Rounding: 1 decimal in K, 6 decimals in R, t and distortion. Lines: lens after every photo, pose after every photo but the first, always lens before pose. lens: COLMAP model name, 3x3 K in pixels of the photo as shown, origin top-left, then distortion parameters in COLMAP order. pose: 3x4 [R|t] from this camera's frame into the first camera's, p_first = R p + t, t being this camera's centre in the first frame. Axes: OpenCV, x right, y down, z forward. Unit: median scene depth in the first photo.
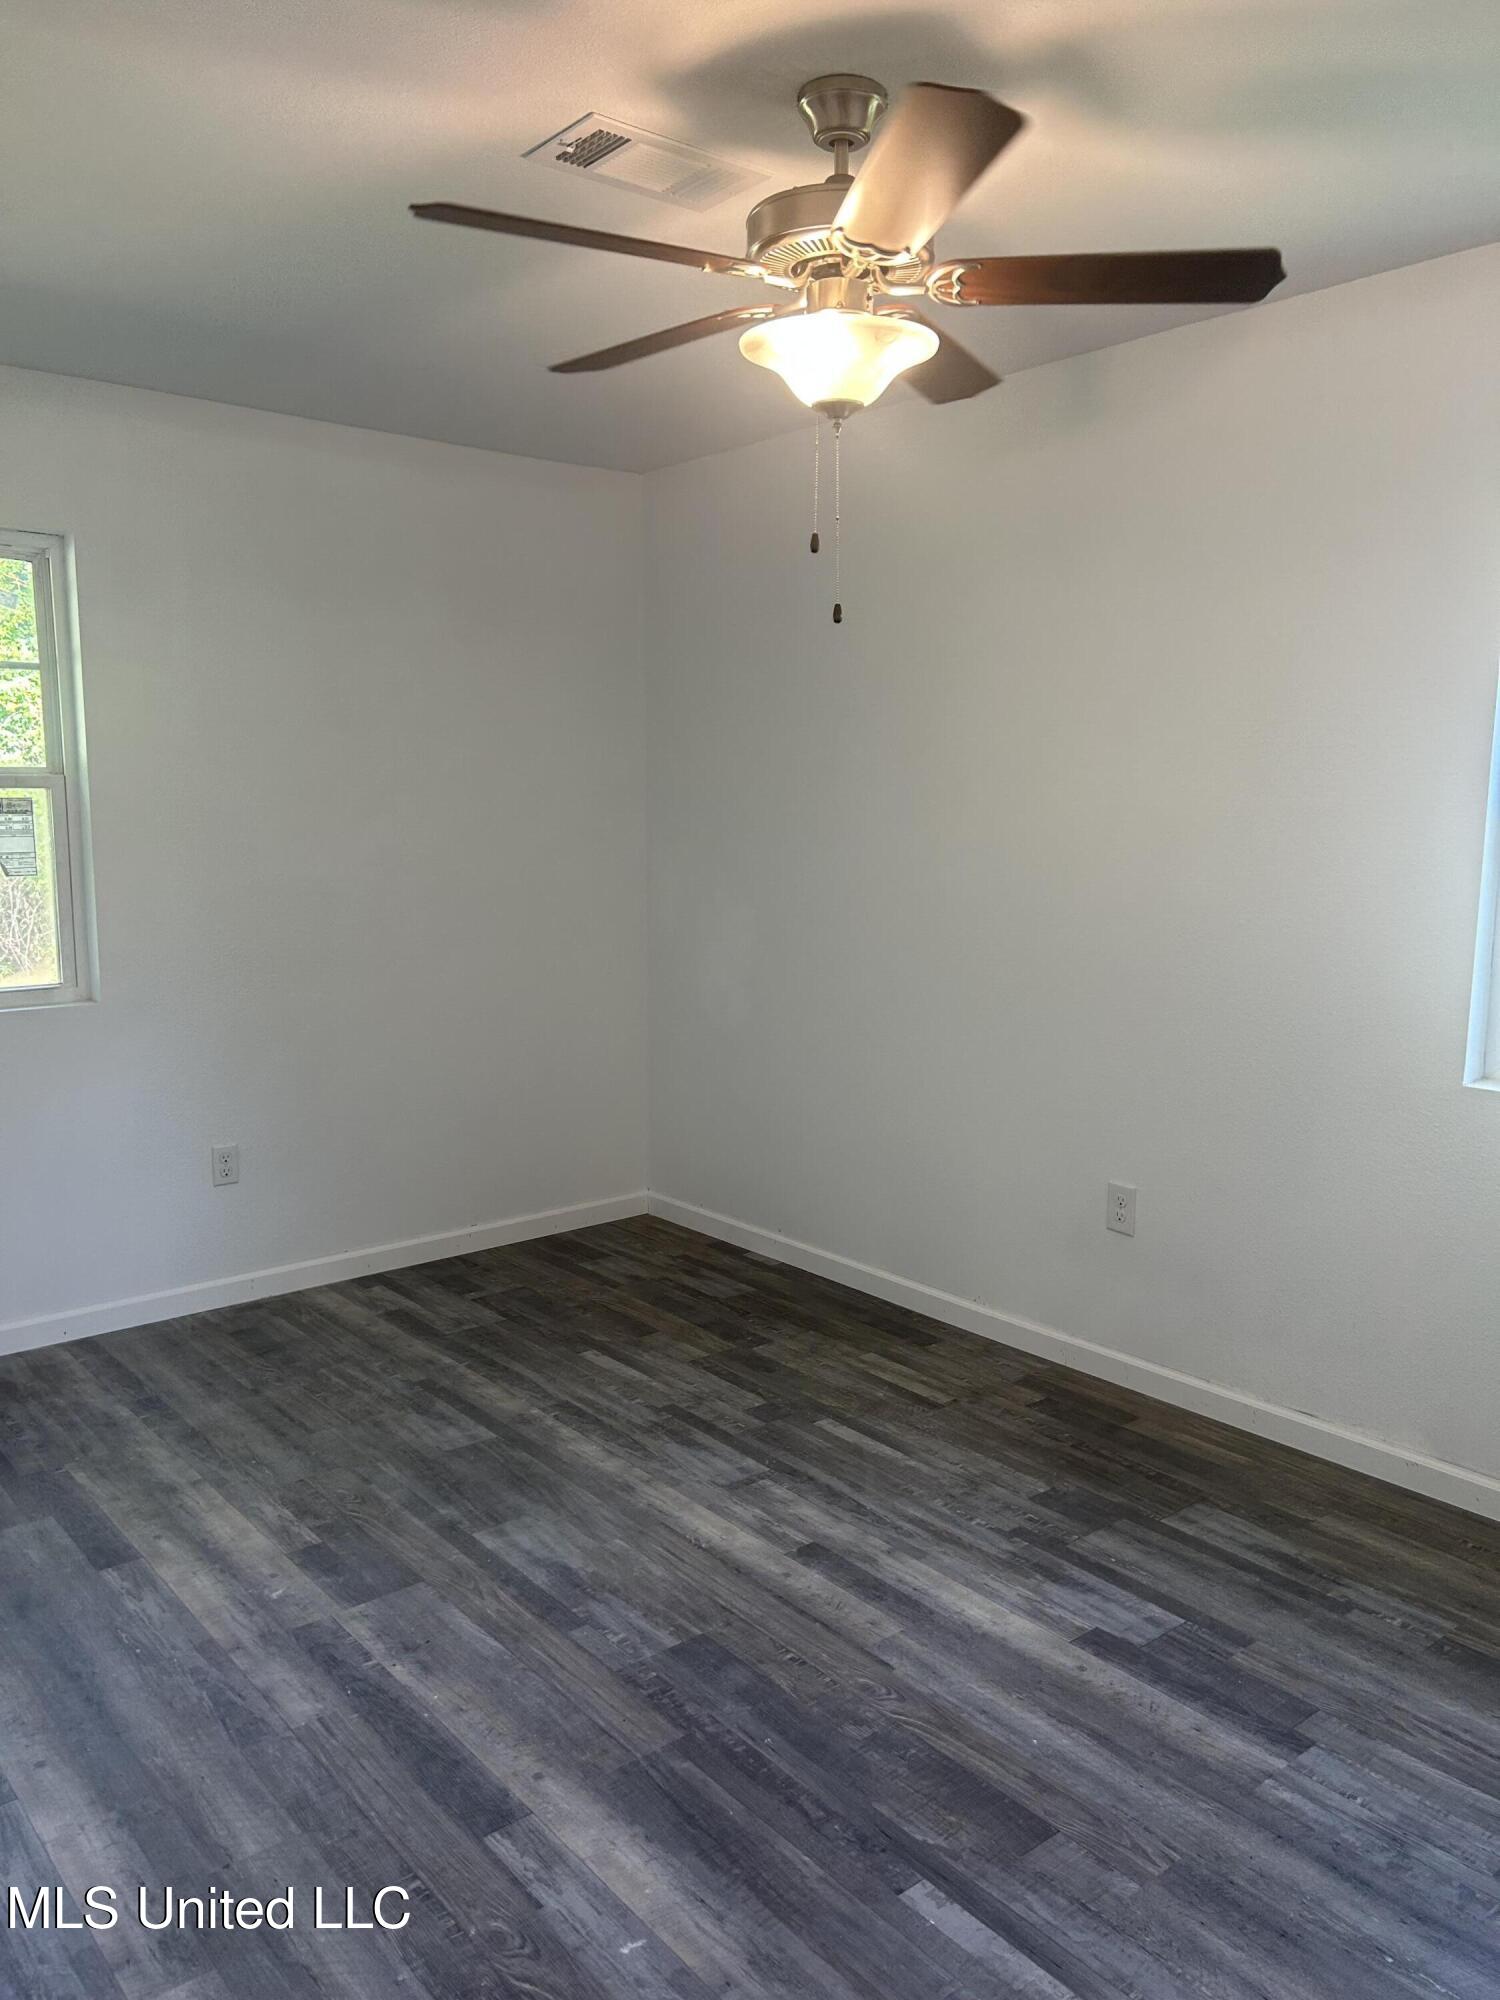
lens RADIAL K [[1509.1, 0, 749.6], [0, 1509.1, 997.5], [0, 0, 1]] dist [0.058212, -0.061154]
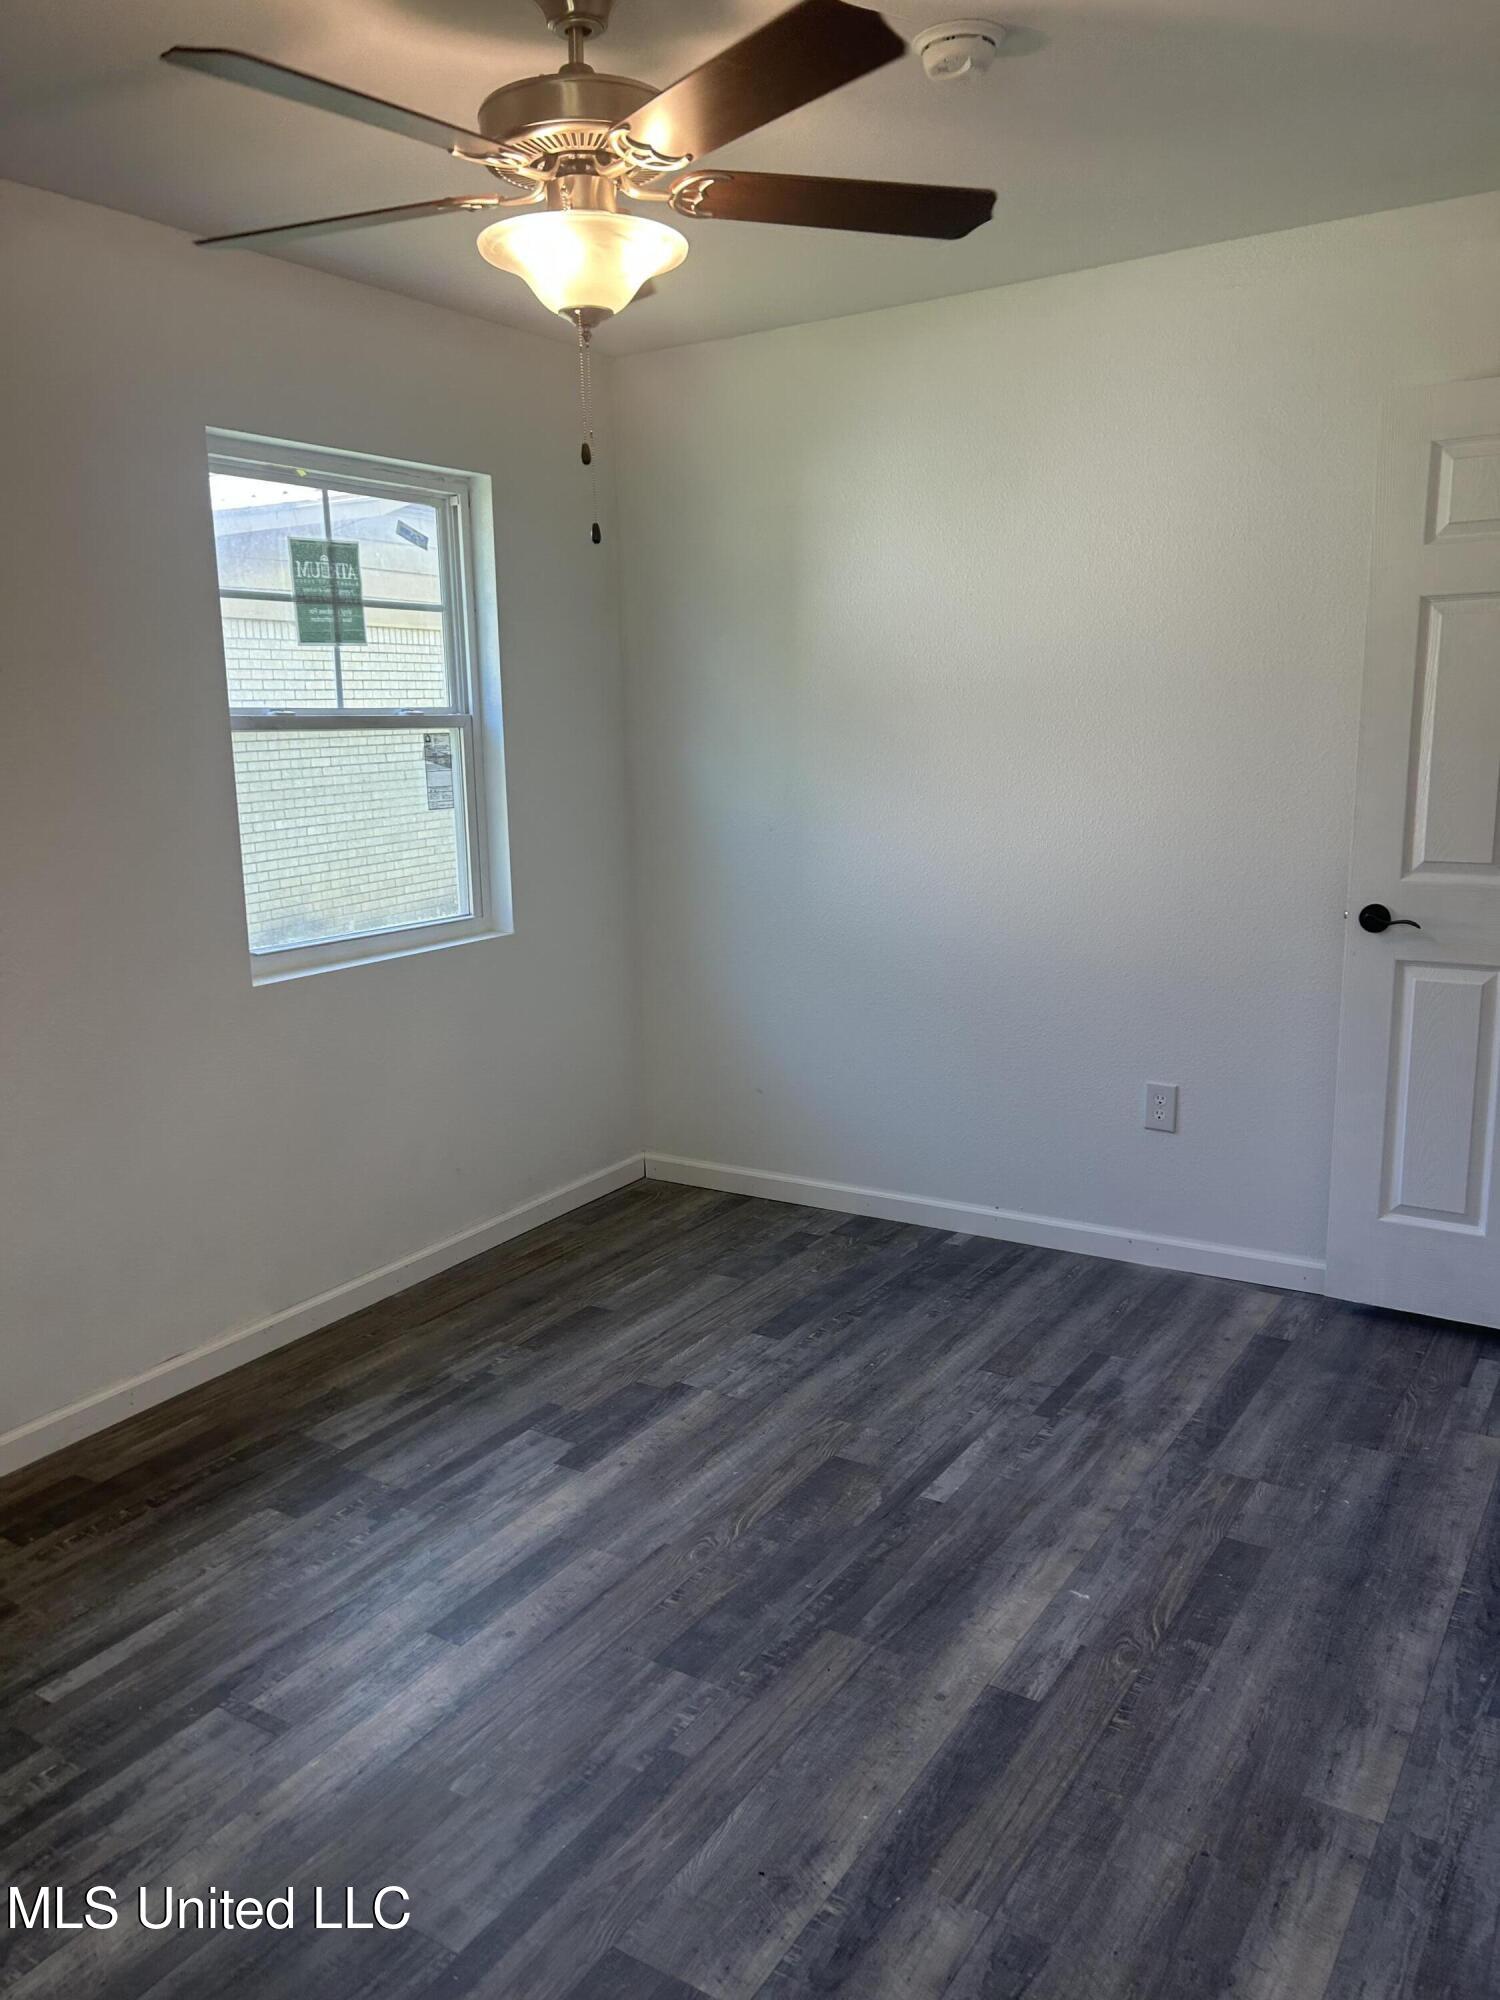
lens RADIAL K [[1509.1, 0, 755.8], [0, 1509.1, 1001.6], [0, 0, 1]] dist [0.058212, -0.061154]
pose [[-0.303891, -0.175833, 0.936340, -0.873755], [0.155706, 0.960439, 0.230893, -0.164396], [-0.939897, 0.215960, -0.264491, 1.163748]]
